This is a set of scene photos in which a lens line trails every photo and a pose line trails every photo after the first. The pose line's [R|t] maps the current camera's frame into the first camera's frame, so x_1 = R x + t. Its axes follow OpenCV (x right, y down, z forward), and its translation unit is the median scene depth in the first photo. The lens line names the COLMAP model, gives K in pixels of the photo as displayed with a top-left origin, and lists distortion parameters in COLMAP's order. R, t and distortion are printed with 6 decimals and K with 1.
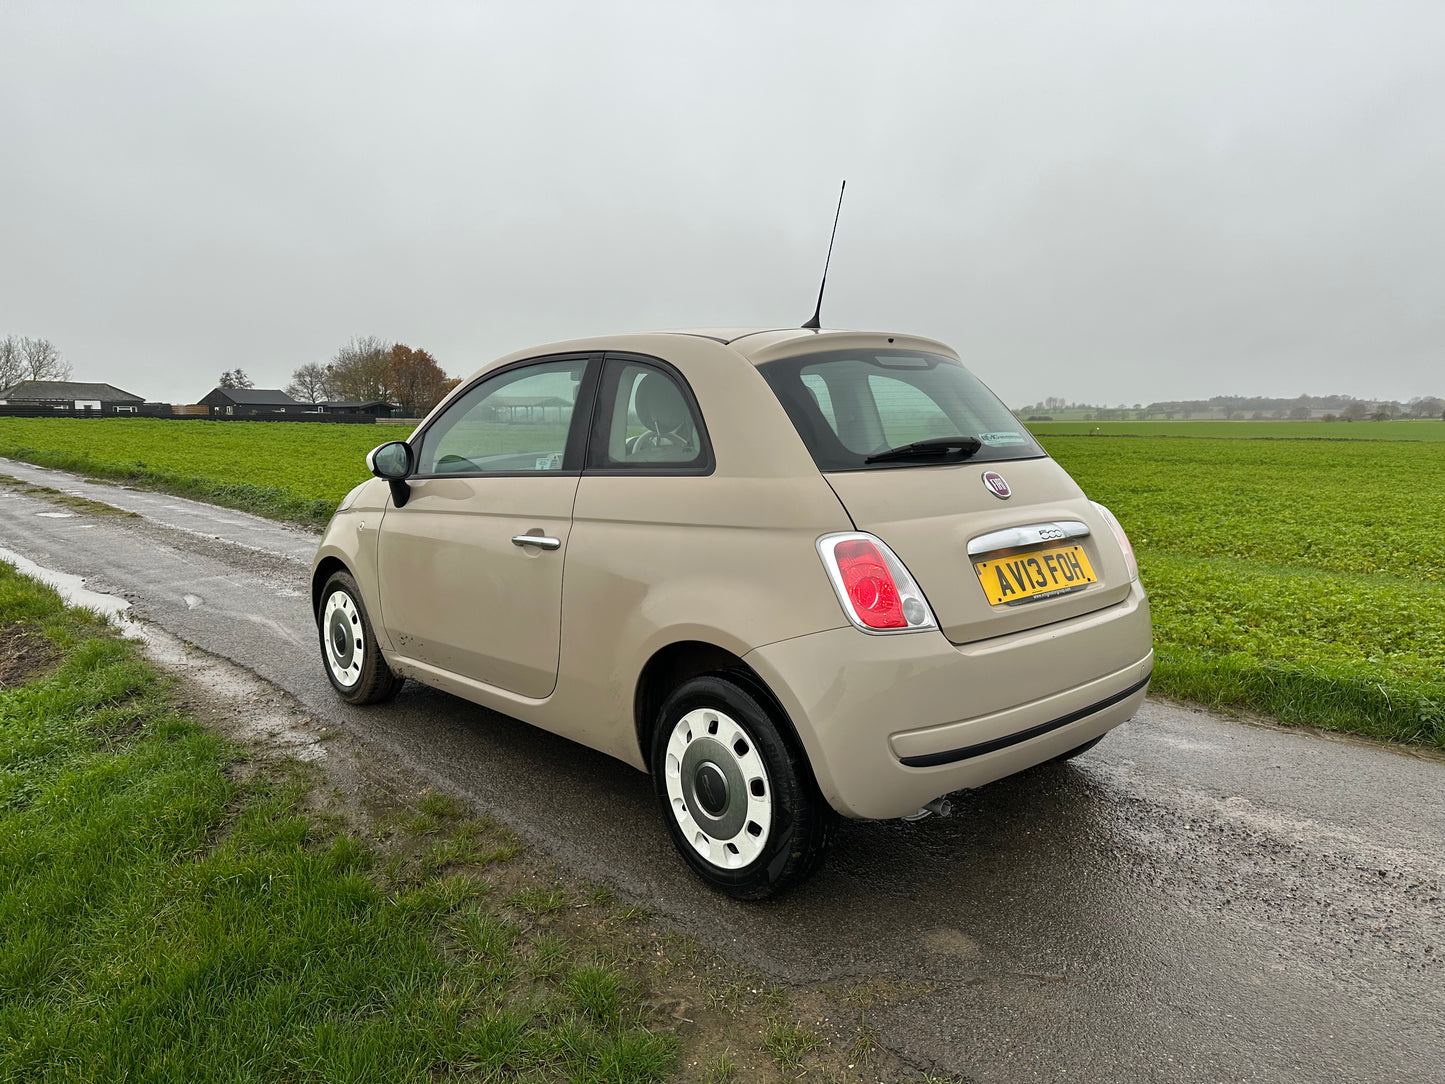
lens RADIAL K [[1010.8, 0, 711.1], [0, 1010.8, 543.3], [0, 0, 1]] dist [0.056083, -0.074868]
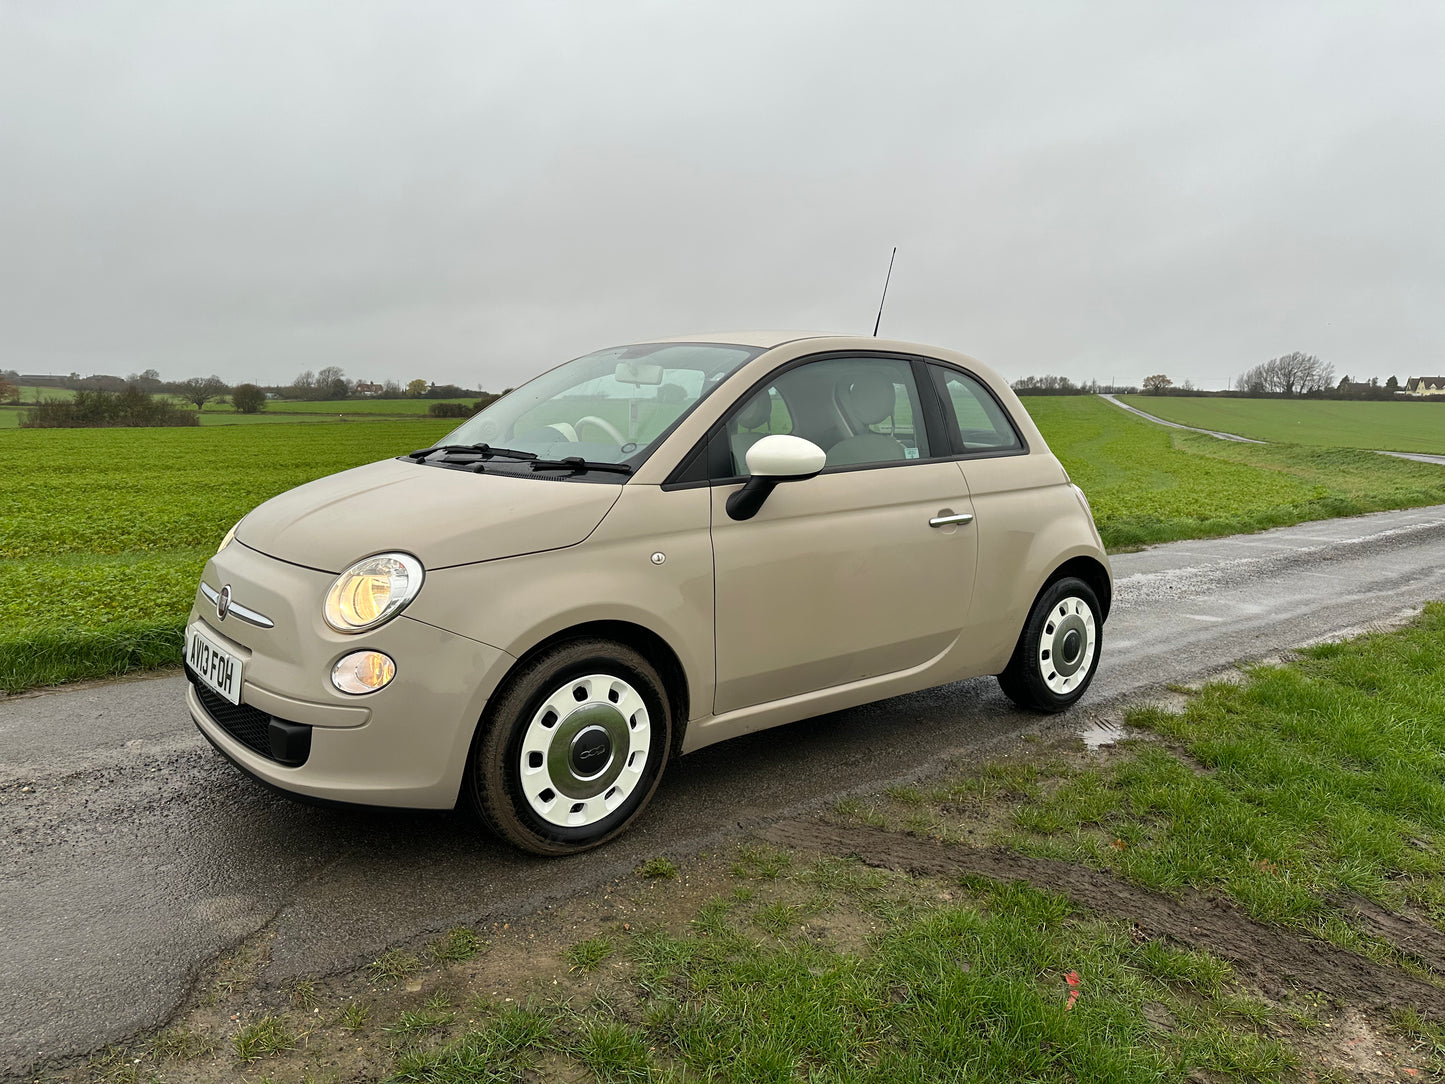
lens RADIAL K [[1010.8, 0, 720.7], [0, 1010.8, 550.6], [0, 0, 1]] dist [0.056083, -0.074868]
pose [[0.026302, -0.124221, 0.991906, -1.458993], [0.101325, 0.987470, 0.120979, -0.146608], [-0.994506, 0.097323, 0.038559, 1.343832]]
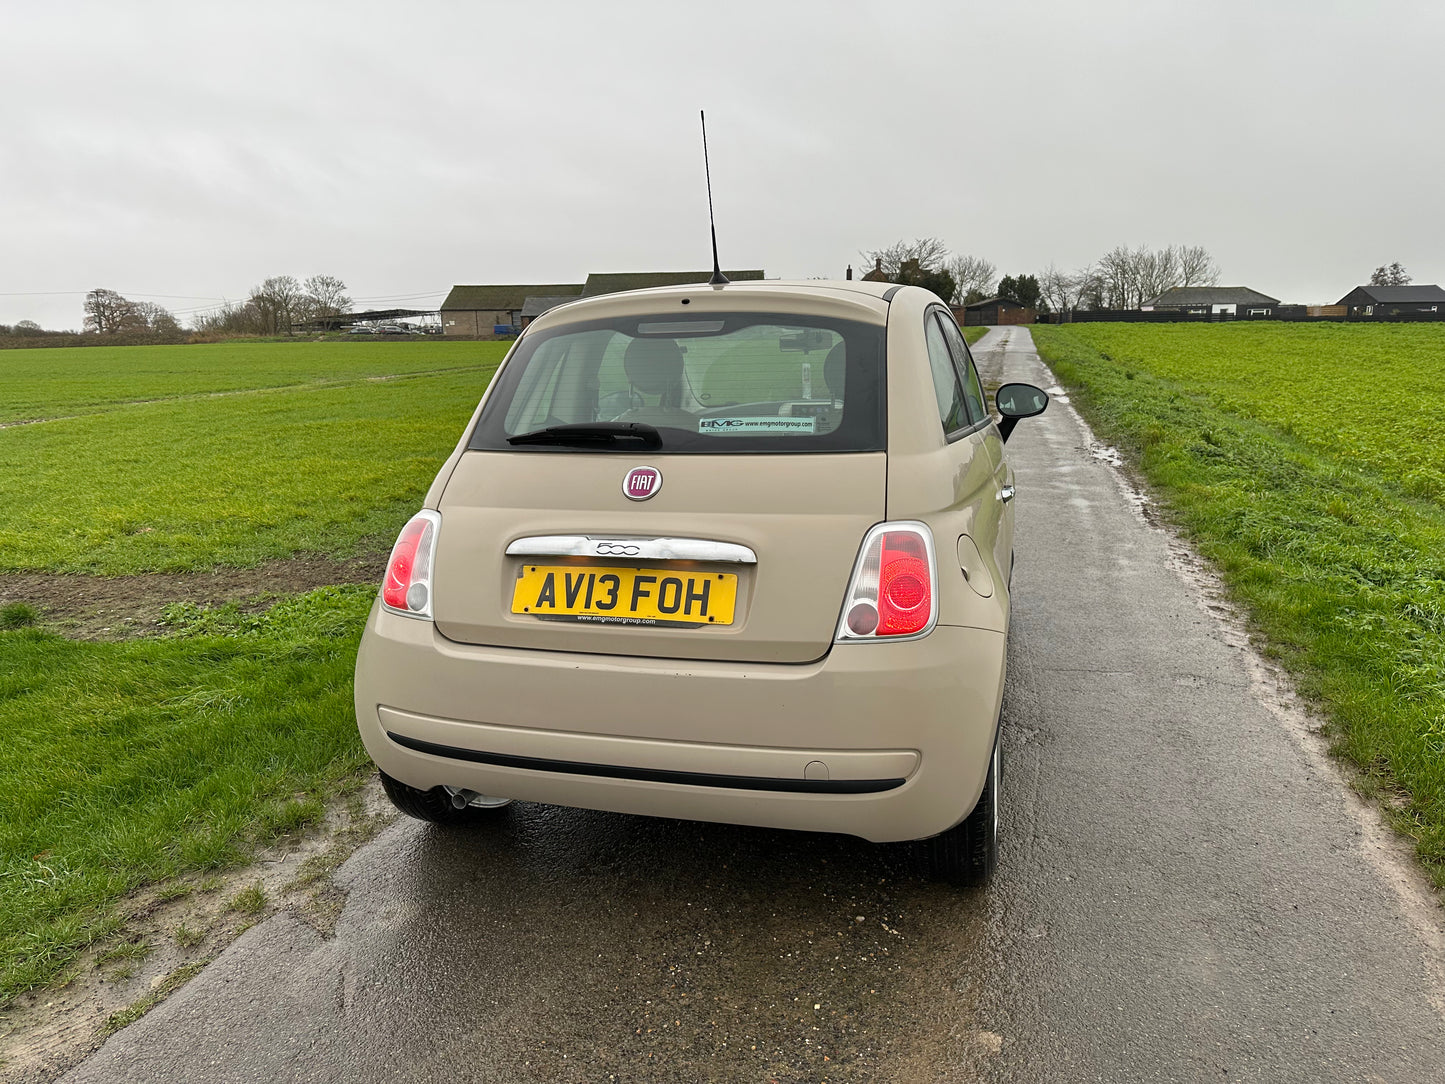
lens RADIAL K [[1010.8, 0, 719.8], [0, 1010.8, 536.8], [0, 0, 1]] dist [0.056083, -0.074868]
pose [[0.529481, 0.158059, -0.833467, 1.002216], [-0.084139, 0.987429, 0.133806, -0.128432], [0.844139, -0.000720, 0.536124, 0.596926]]
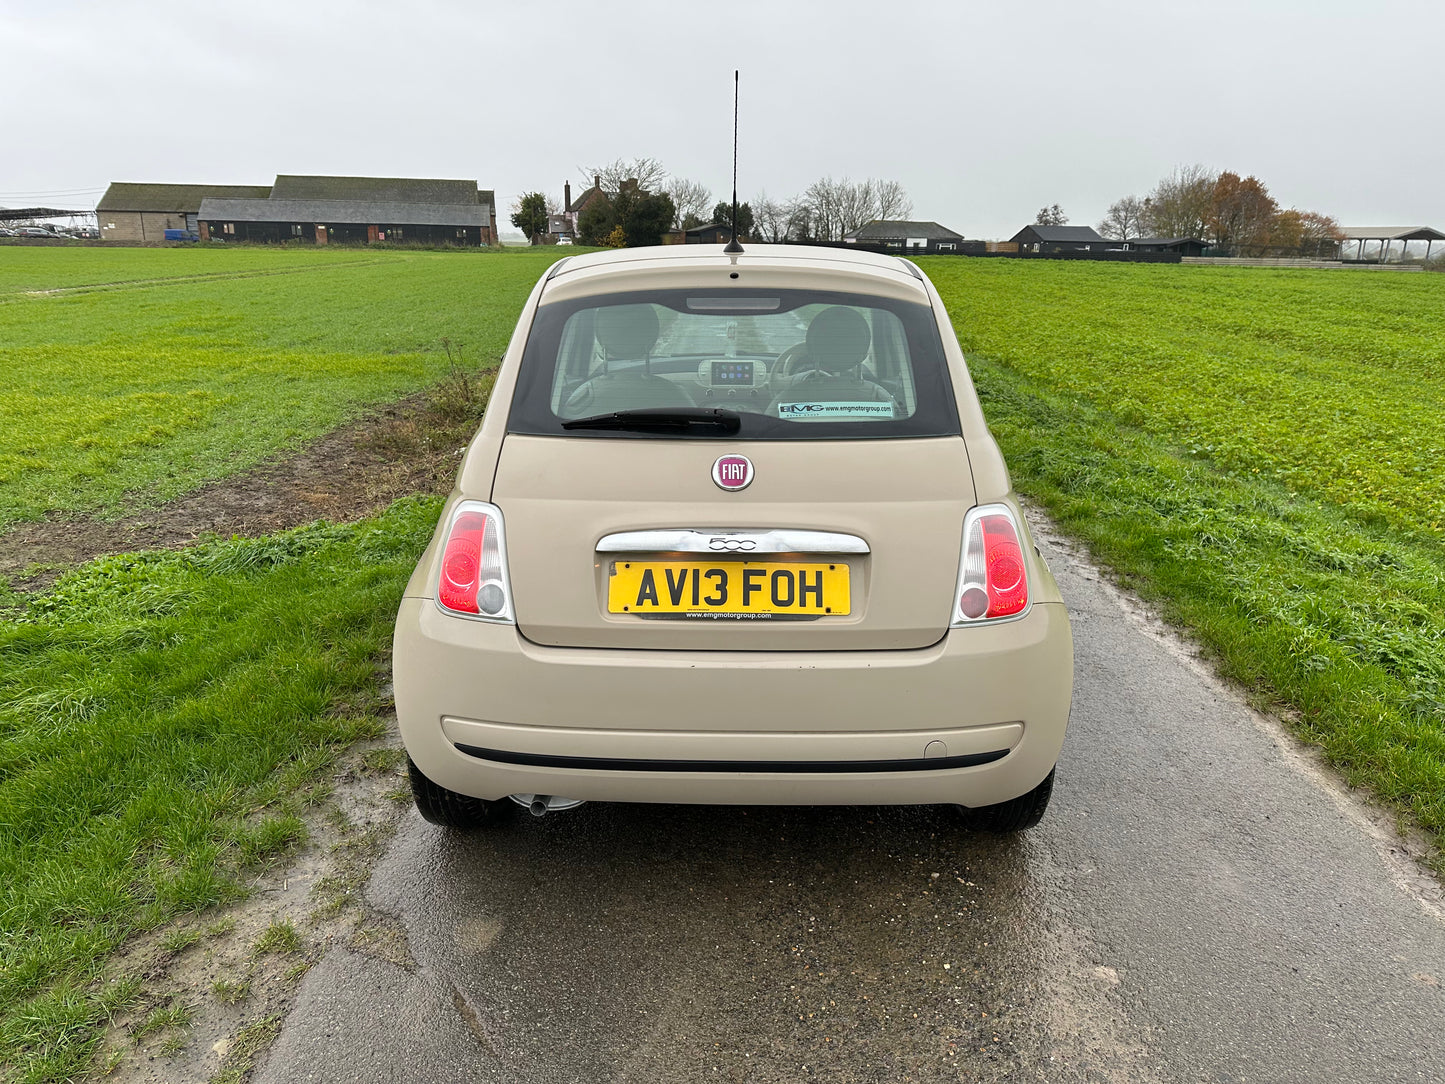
lens RADIAL K [[1010.8, 0, 718.8], [0, 1010.8, 543.6], [0, 0, 1]] dist [0.056083, -0.074868]
pose [[0.736485, 0.196619, -0.647249, 0.798116], [-0.095047, 0.977412, 0.188764, -0.150943], [0.669743, -0.077503, 0.738537, 0.381309]]
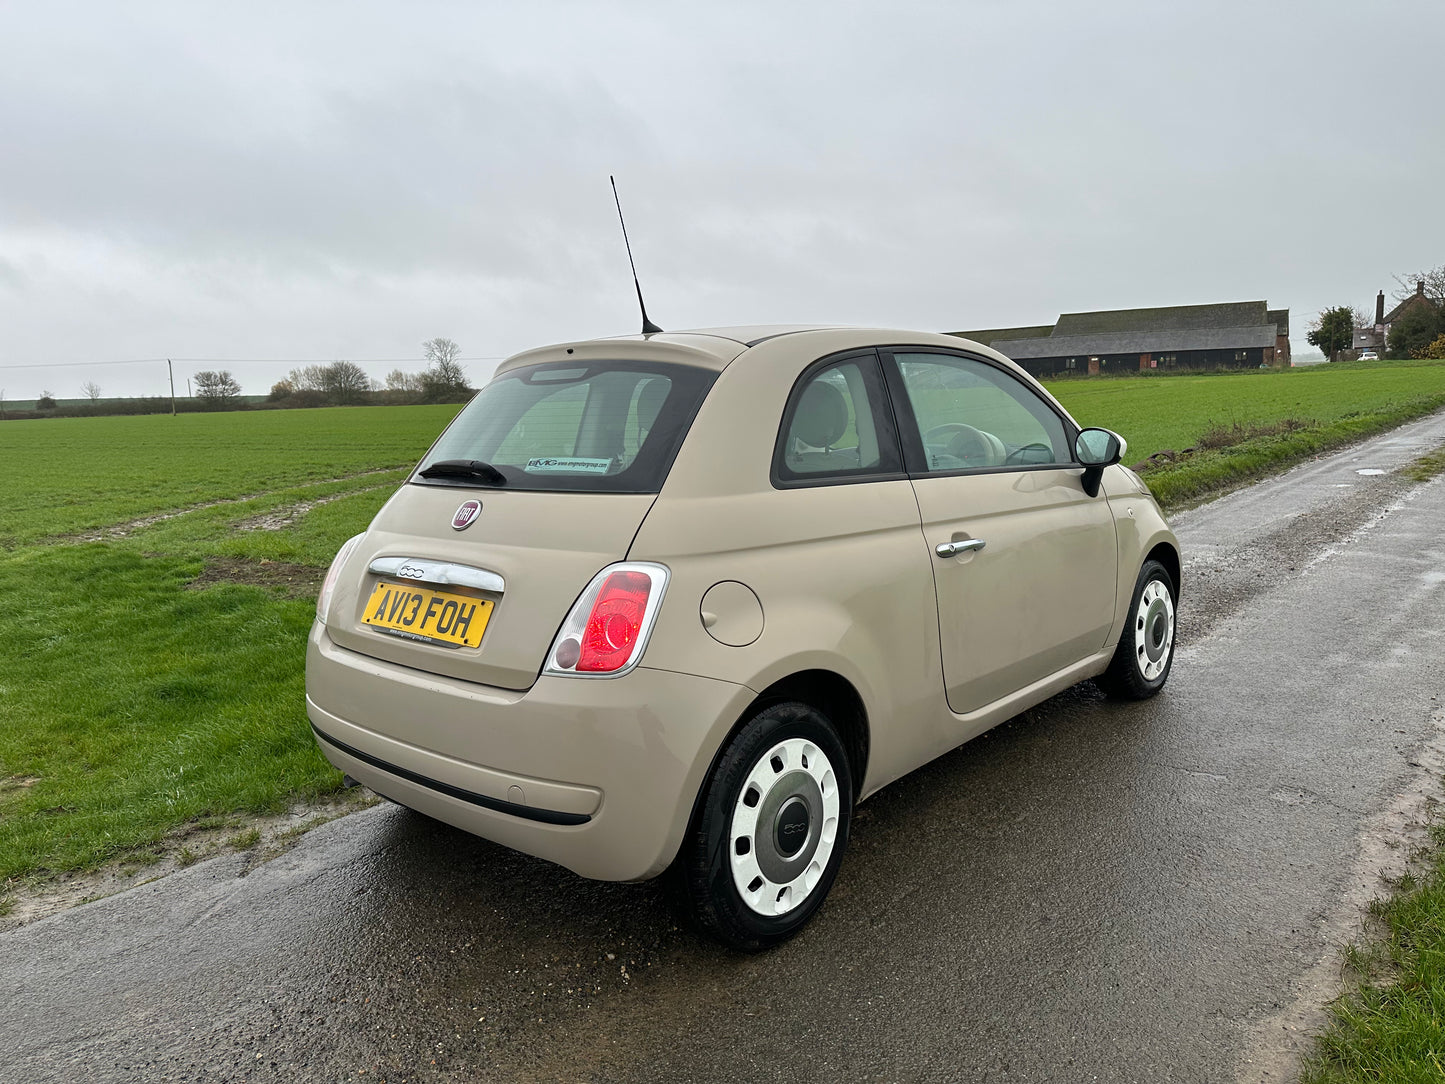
lens RADIAL K [[1010.8, 0, 732.6], [0, 1010.8, 538.1], [0, 0, 1]] dist [0.056083, -0.074868]
pose [[0.116065, 0.139809, -0.983353, 1.204116], [-0.086197, 0.987726, 0.130257, -0.175202], [0.989494, 0.069644, 0.126692, 1.106725]]
